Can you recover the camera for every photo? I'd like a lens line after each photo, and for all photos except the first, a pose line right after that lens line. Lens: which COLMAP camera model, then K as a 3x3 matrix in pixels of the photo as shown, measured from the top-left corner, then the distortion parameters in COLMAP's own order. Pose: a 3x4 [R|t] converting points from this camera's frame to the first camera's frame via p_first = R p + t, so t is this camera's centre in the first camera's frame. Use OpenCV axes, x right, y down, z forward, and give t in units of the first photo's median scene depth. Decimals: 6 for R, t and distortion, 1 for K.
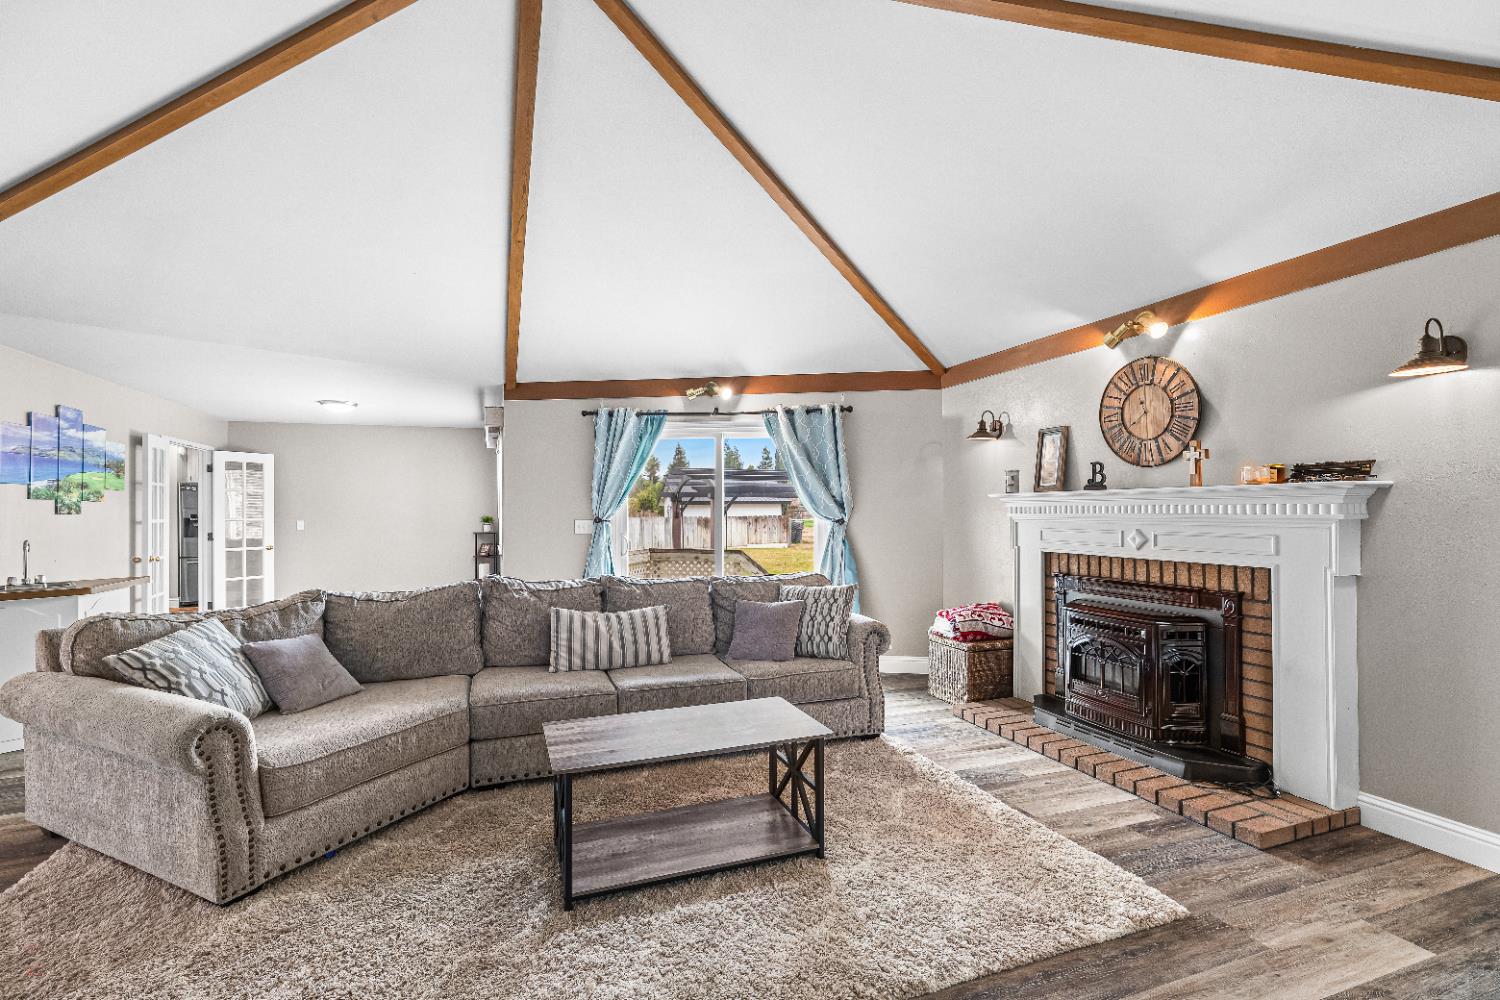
lens RADIAL K [[674.2, 0, 750.4], [0, 674.2, 507.8], [0, 0, 1]] dist [-0.002567, -0.000336]
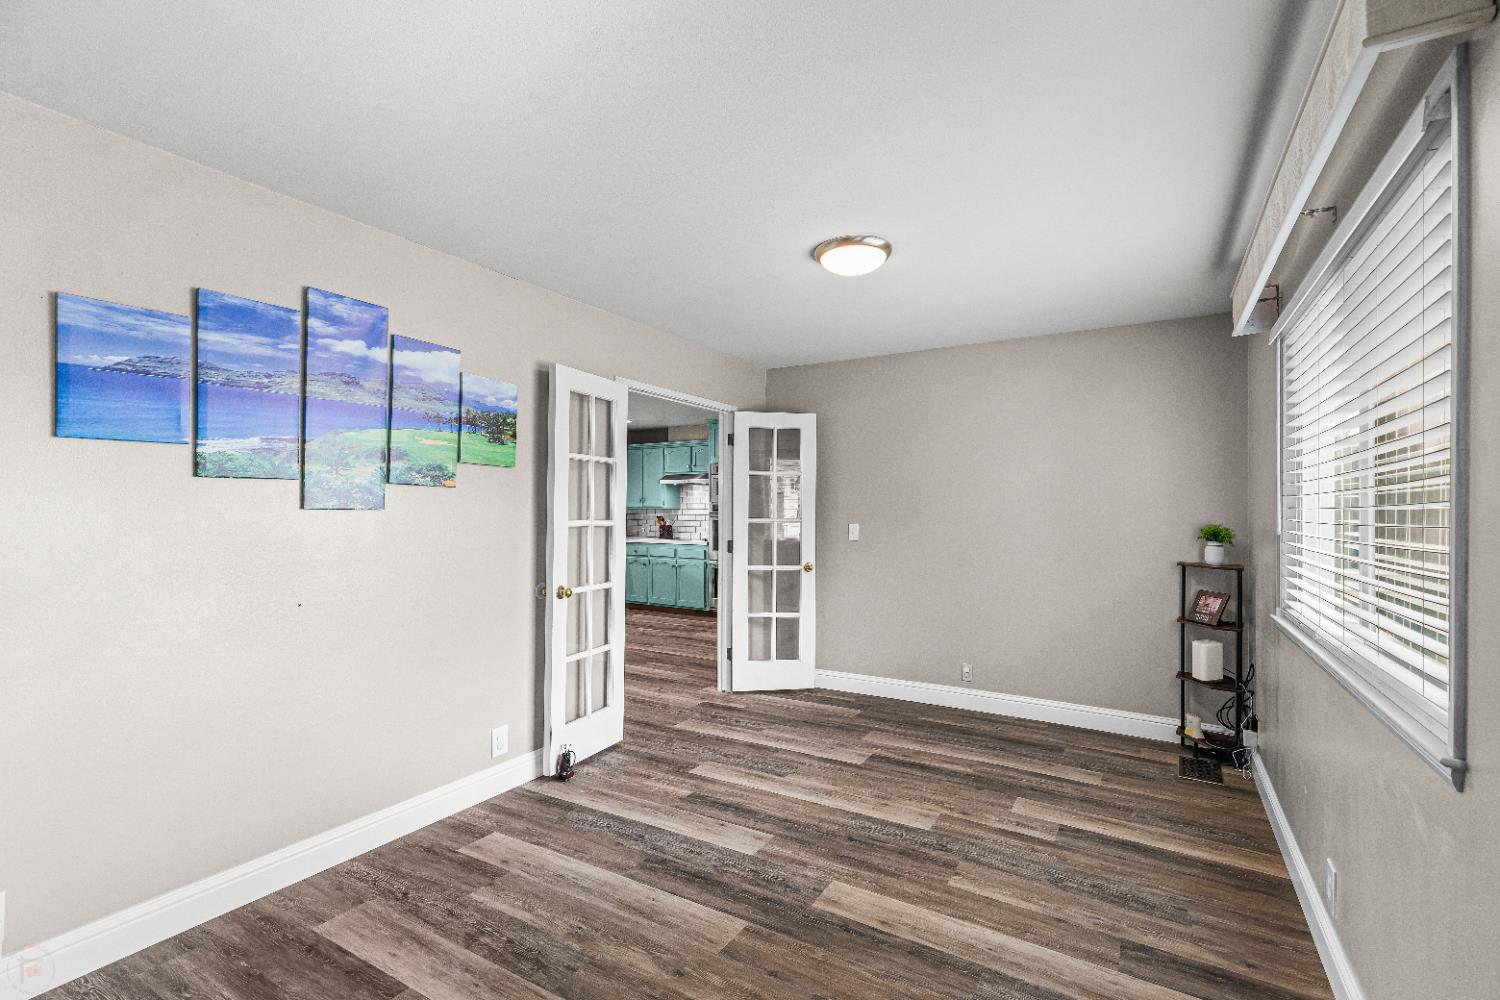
lens RADIAL K [[674.2, 0, 750.4], [0, 674.2, 507.8], [0, 0, 1]] dist [-0.002567, -0.000336]
pose [[0.621628, 0.010948, -0.783236, -0.568037], [-0.007481, 0.999940, 0.008040, 0.002131], [0.783277, 0.000861, 0.621672, 1.213708]]
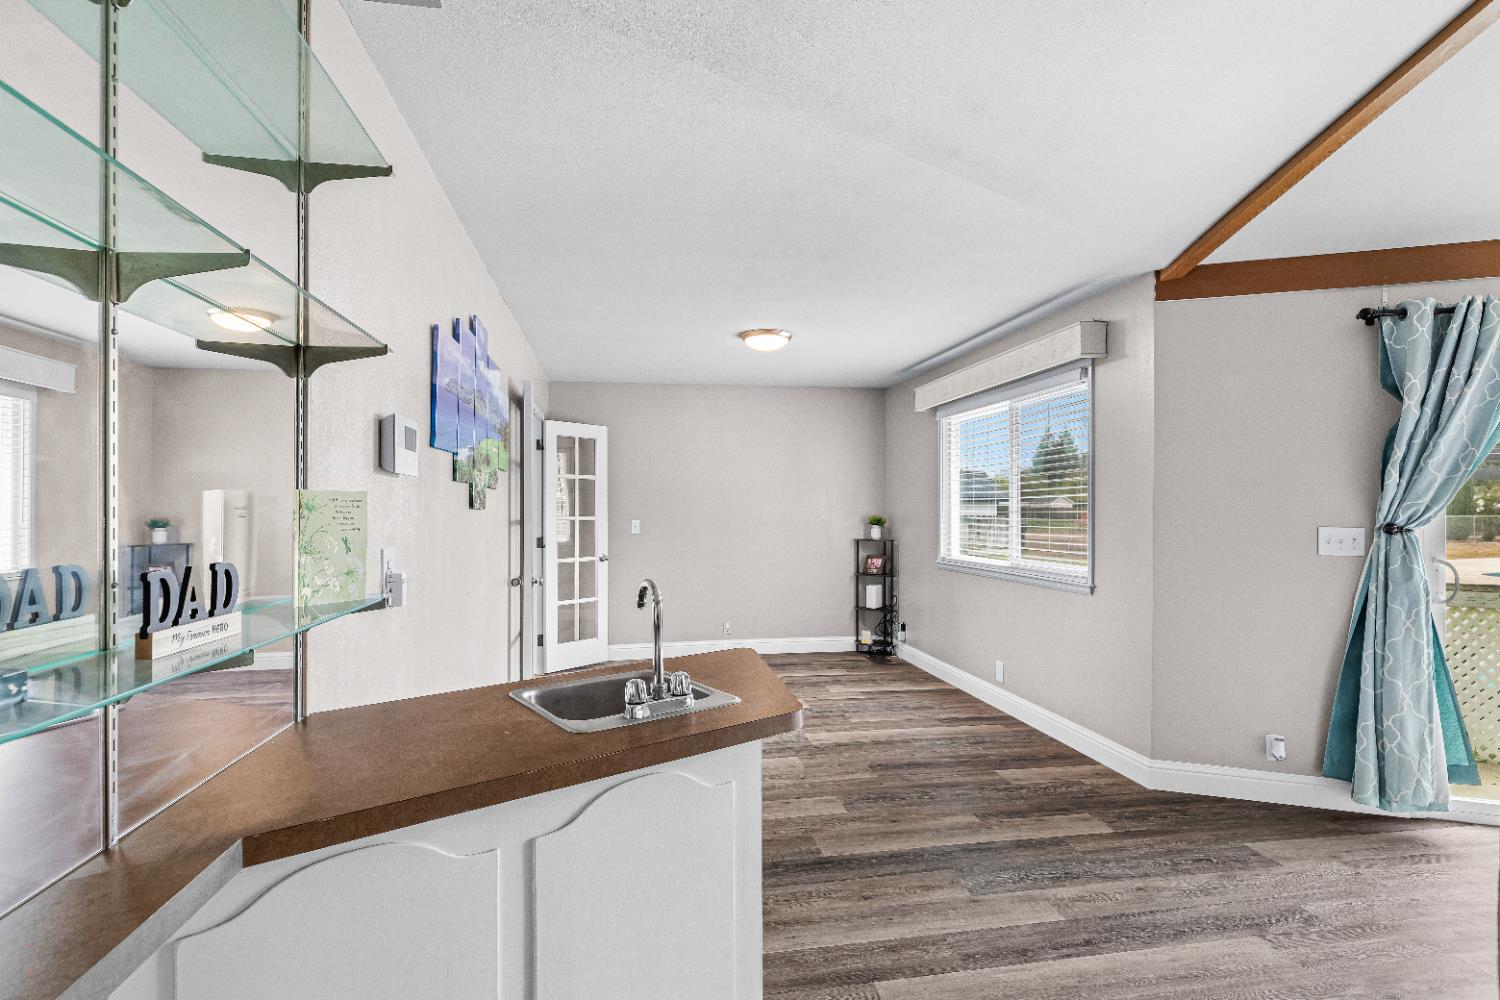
lens RADIAL K [[726.8, 0, 750.9], [0, 726.8, 502.8], [0, 0, 1]] dist [0.002649, 0.000096]
pose [[0.984178, 0.004791, -0.177116, -0.887616], [-0.005575, 0.999977, -0.003929, 0.006562], [0.177093, 0.004855, 0.984182, 0.569396]]
